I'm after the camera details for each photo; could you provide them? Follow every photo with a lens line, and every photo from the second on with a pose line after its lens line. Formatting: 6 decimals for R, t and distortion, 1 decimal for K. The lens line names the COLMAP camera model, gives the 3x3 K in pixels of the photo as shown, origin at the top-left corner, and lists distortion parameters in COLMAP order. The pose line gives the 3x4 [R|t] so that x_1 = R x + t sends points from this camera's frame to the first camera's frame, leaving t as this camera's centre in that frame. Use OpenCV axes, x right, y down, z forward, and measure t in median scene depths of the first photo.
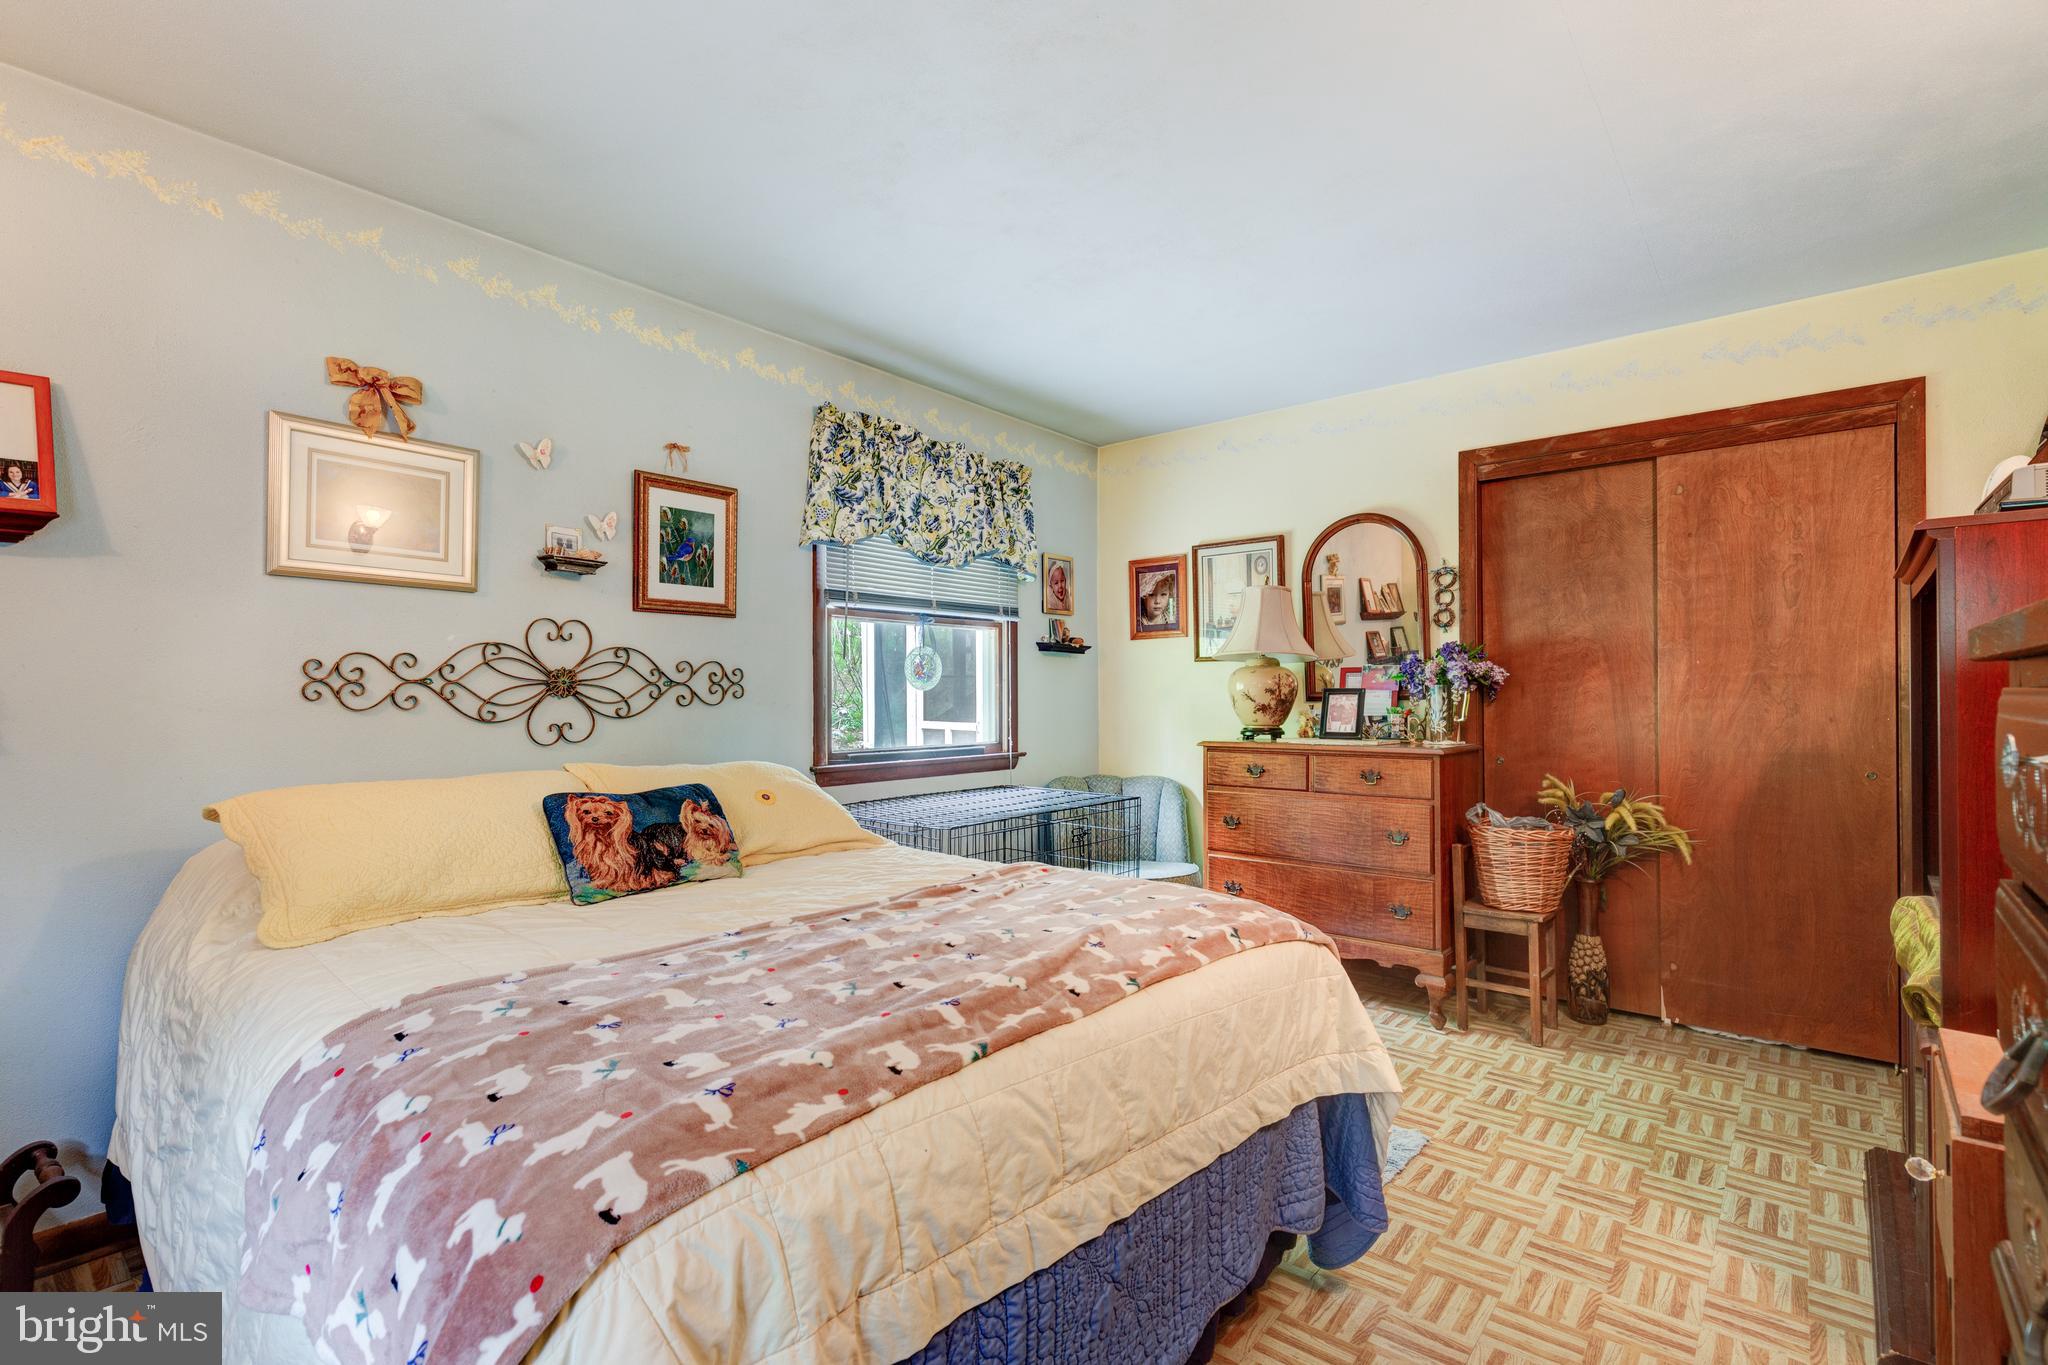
lens RADIAL K [[926.7, 0, 1039.2], [0, 926.7, 686.5], [0, 0, 1]] dist [0.005144, -0.000168]
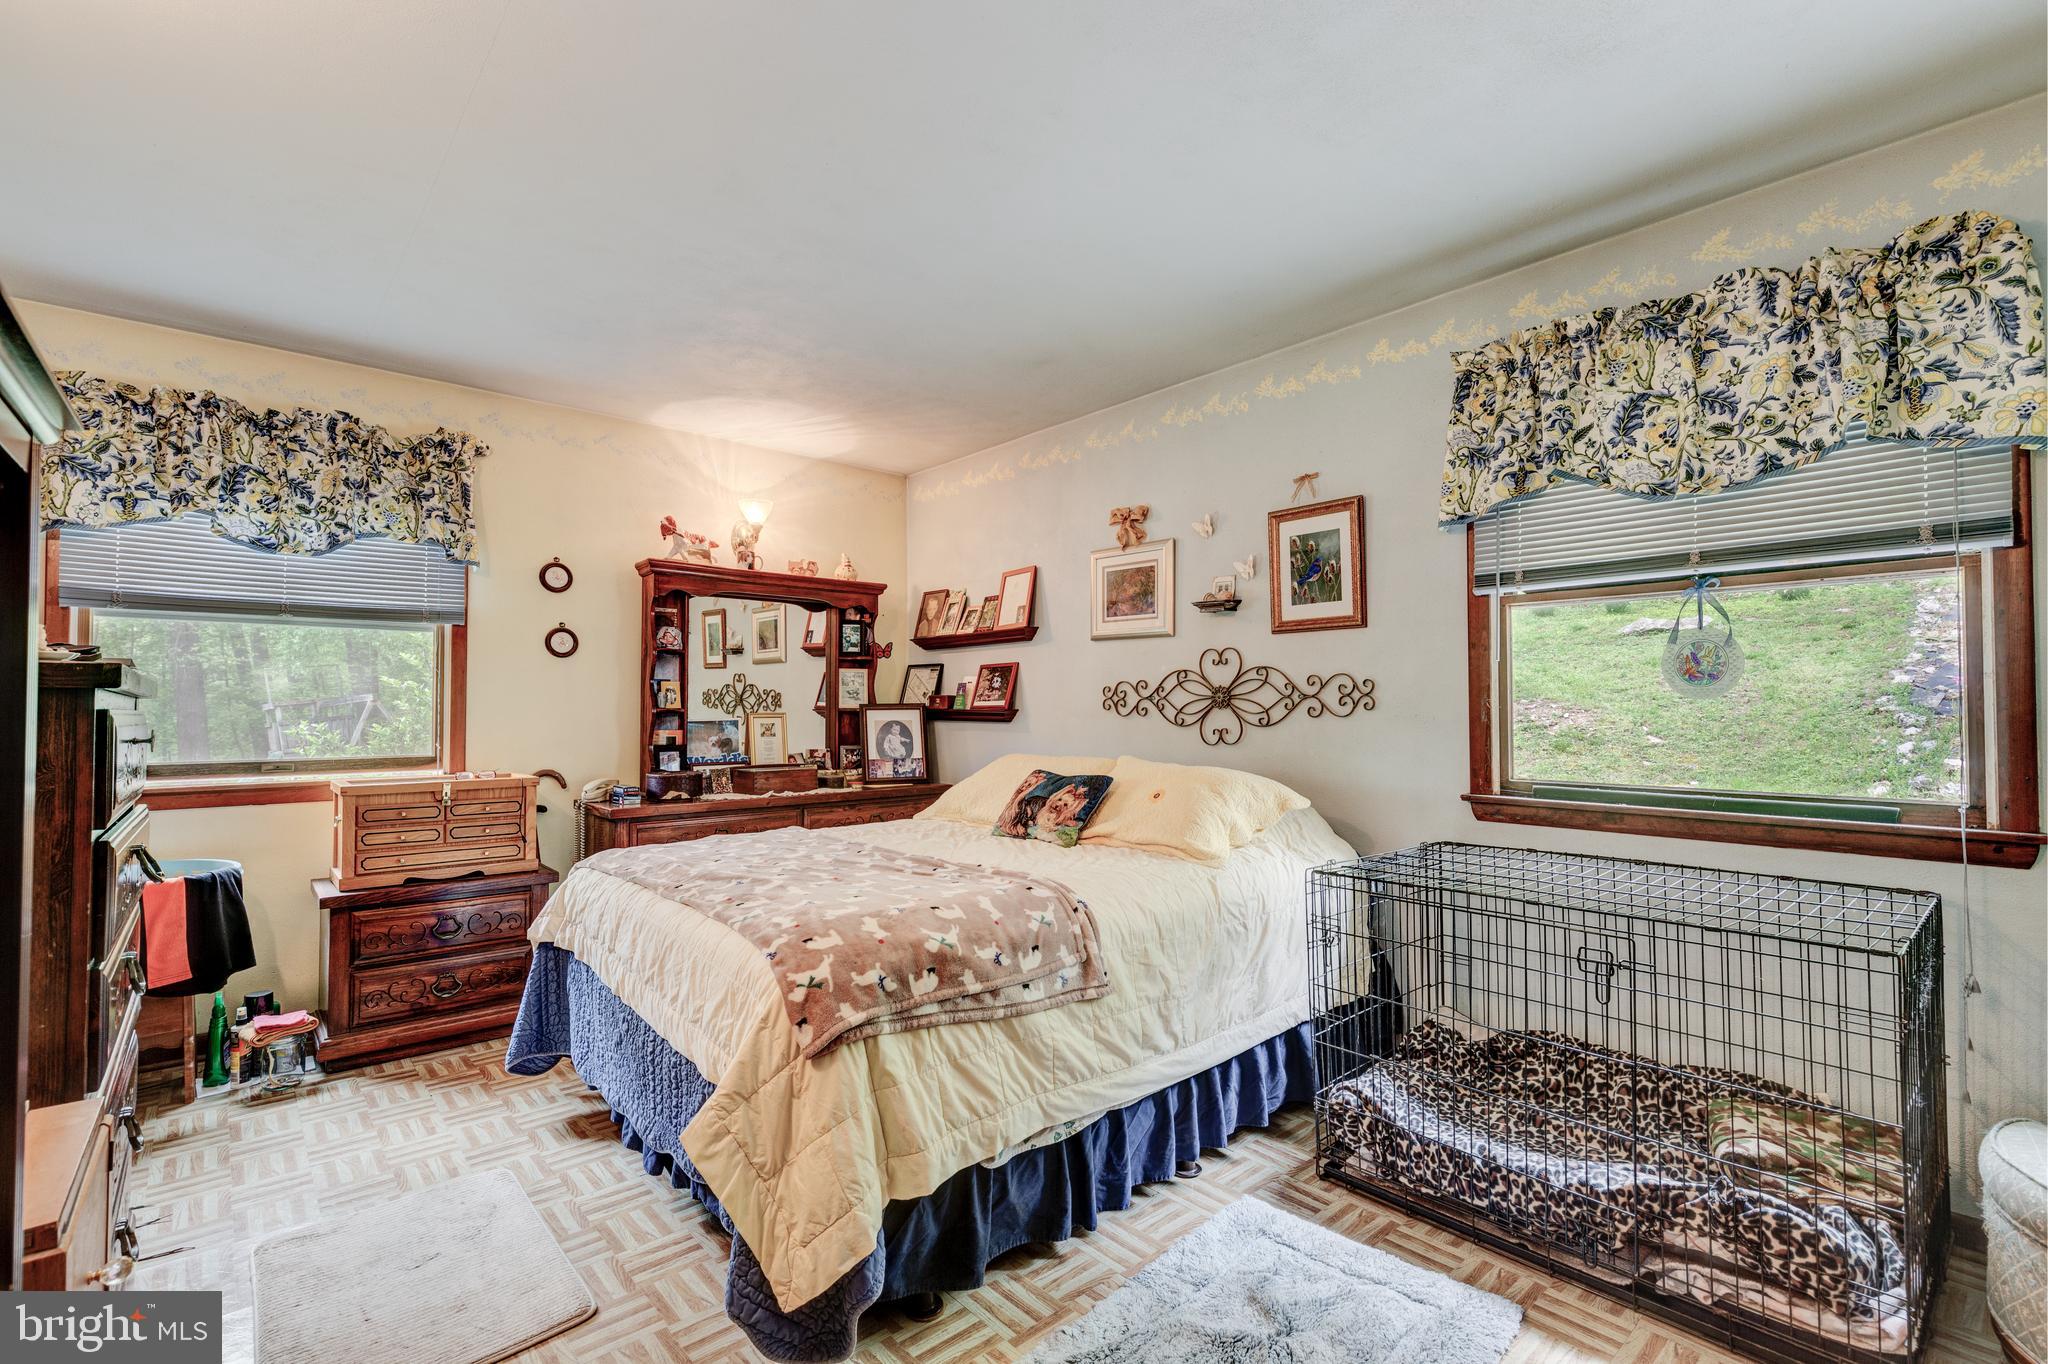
lens RADIAL K [[926.7, 0, 1040.0], [0, 926.7, 685.7], [0, 0, 1]] dist [0.005144, -0.000168]
pose [[-0.153547, -0.021541, -0.987907, 0.712849], [0.010410, 0.999672, -0.023416, 0.006703], [0.988087, -0.013879, -0.153272, 0.849023]]
